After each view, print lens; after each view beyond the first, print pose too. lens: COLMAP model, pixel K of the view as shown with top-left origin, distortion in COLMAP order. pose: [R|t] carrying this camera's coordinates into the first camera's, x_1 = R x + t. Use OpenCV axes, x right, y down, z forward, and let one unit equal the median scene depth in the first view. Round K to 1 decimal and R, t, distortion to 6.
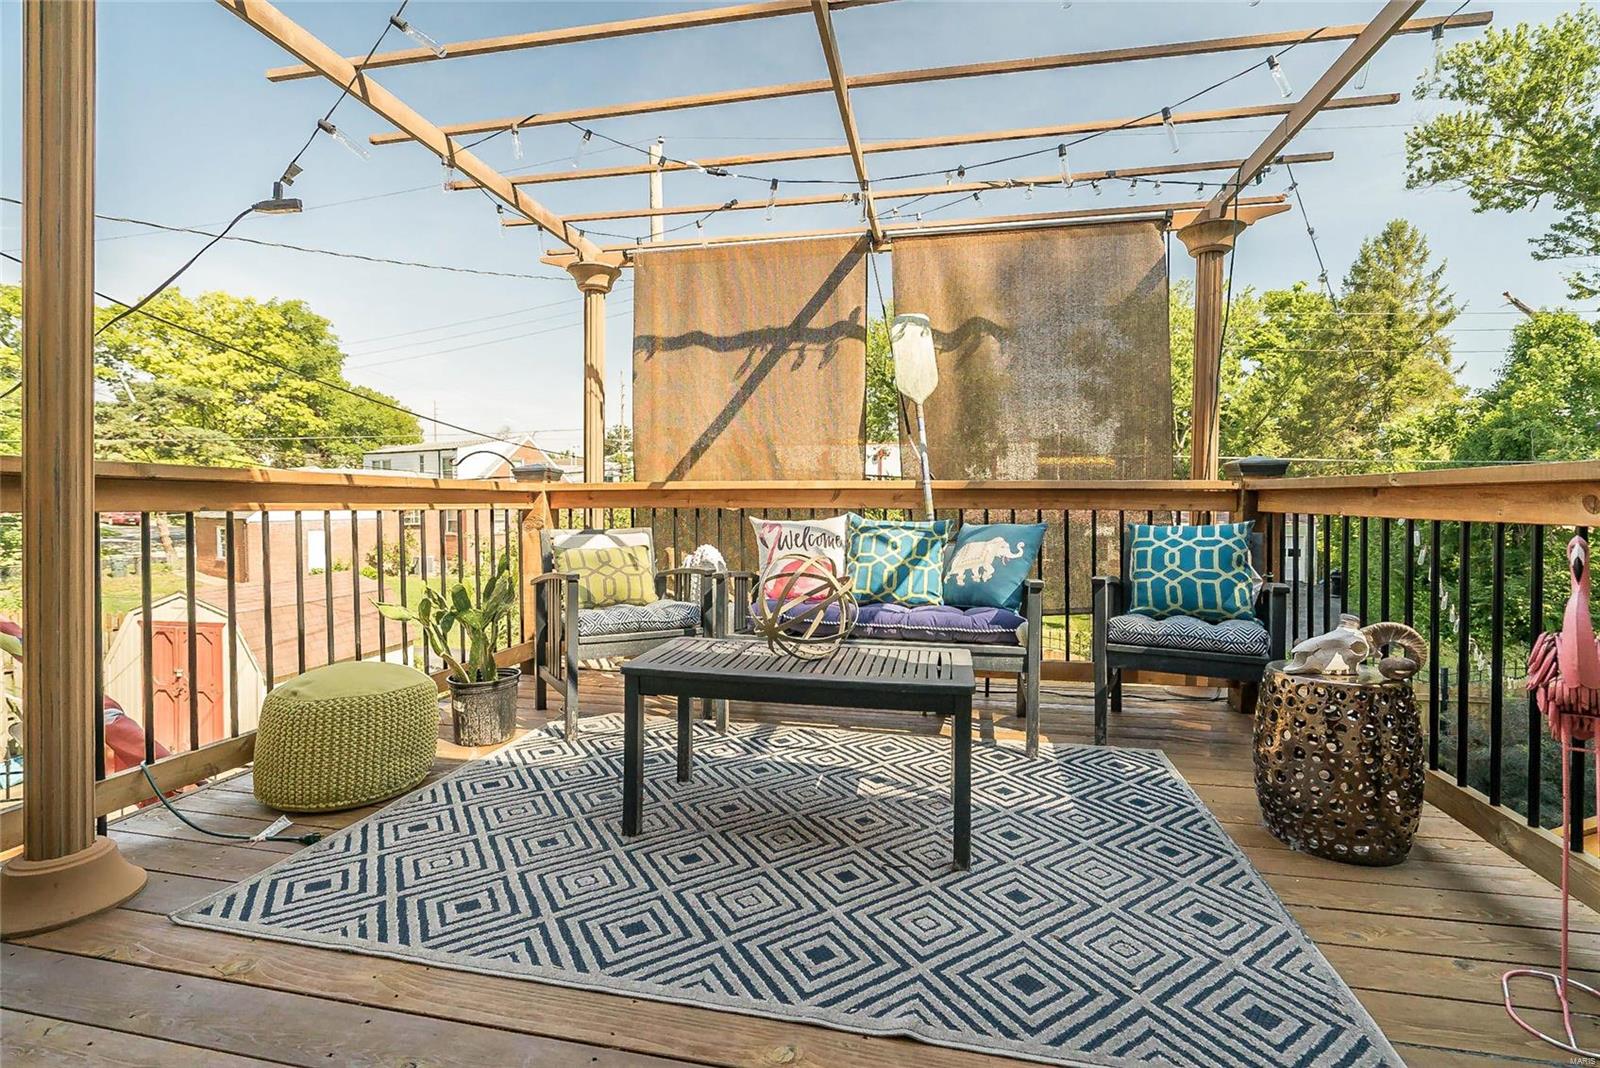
lens RADIAL K [[736.6, 0, 769.9], [0, 736.6, 503.8], [0, 0, 1]] dist [-0.003608, 0.002420]
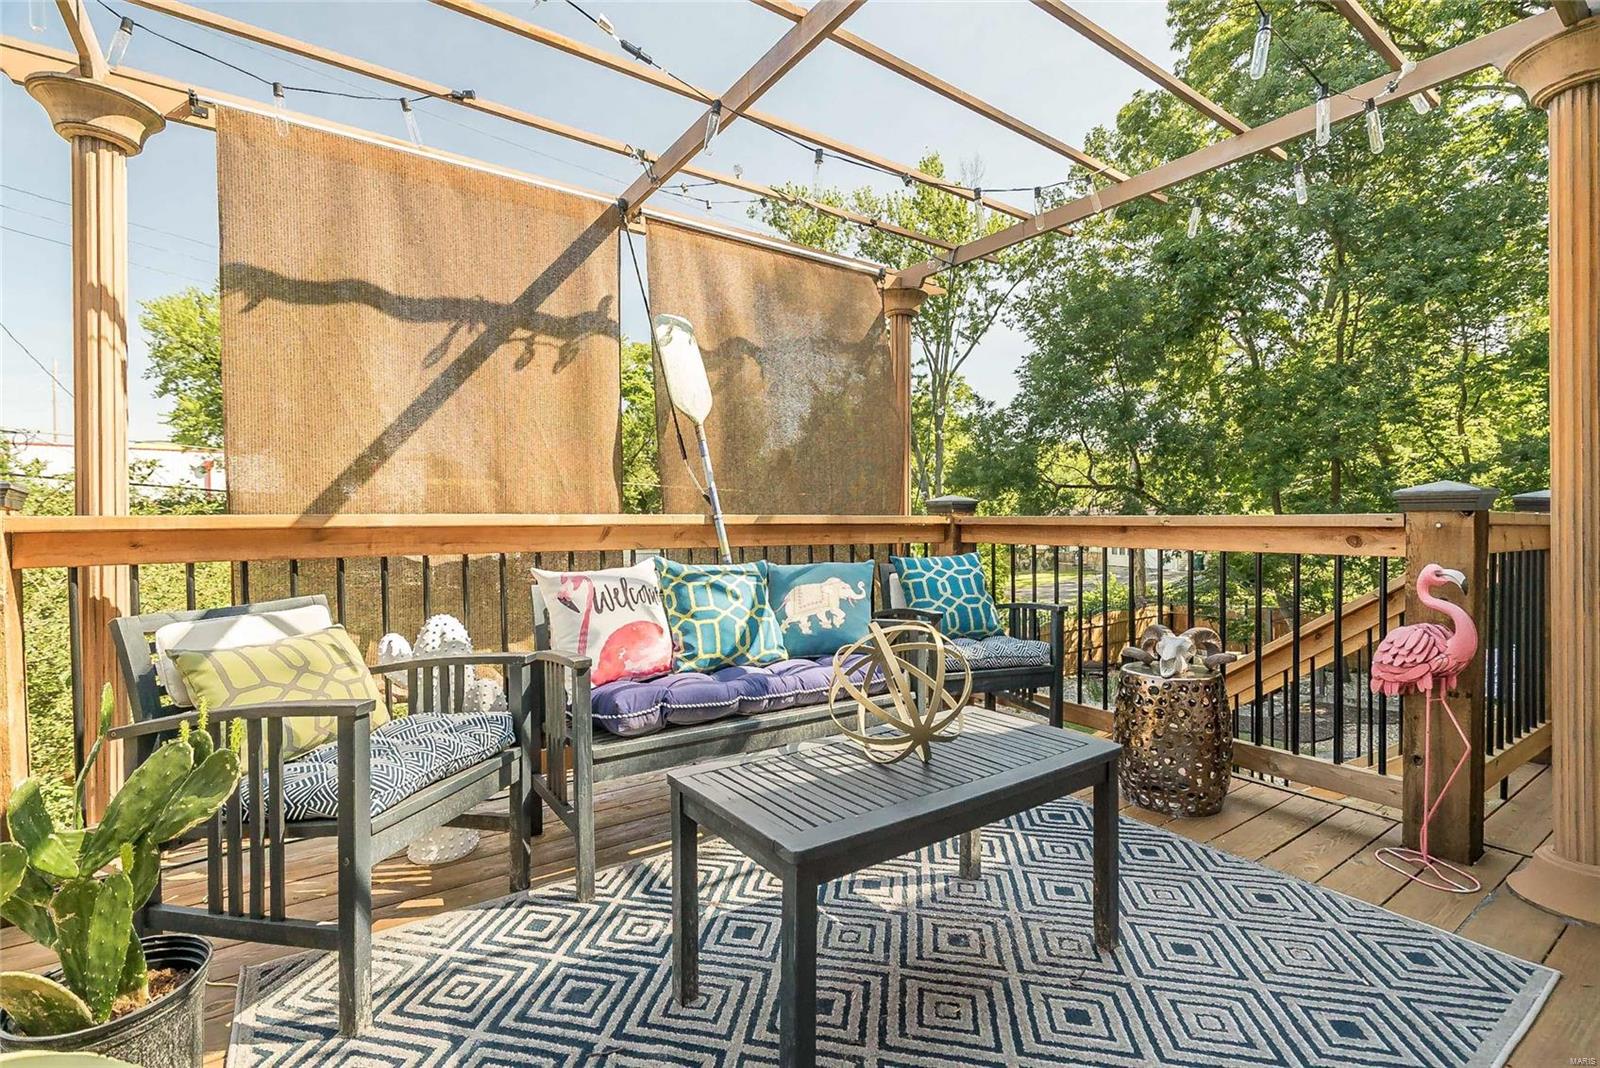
lens RADIAL K [[736.6, 0, 754.0], [0, 736.6, 527.8], [0, 0, 1]] dist [-0.003608, 0.002420]
pose [[0.675715, -0.011571, 0.737073, -0.394058], [0.013093, 0.999907, 0.003694, -0.020062], [-0.737047, 0.007154, 0.675804, 0.390720]]
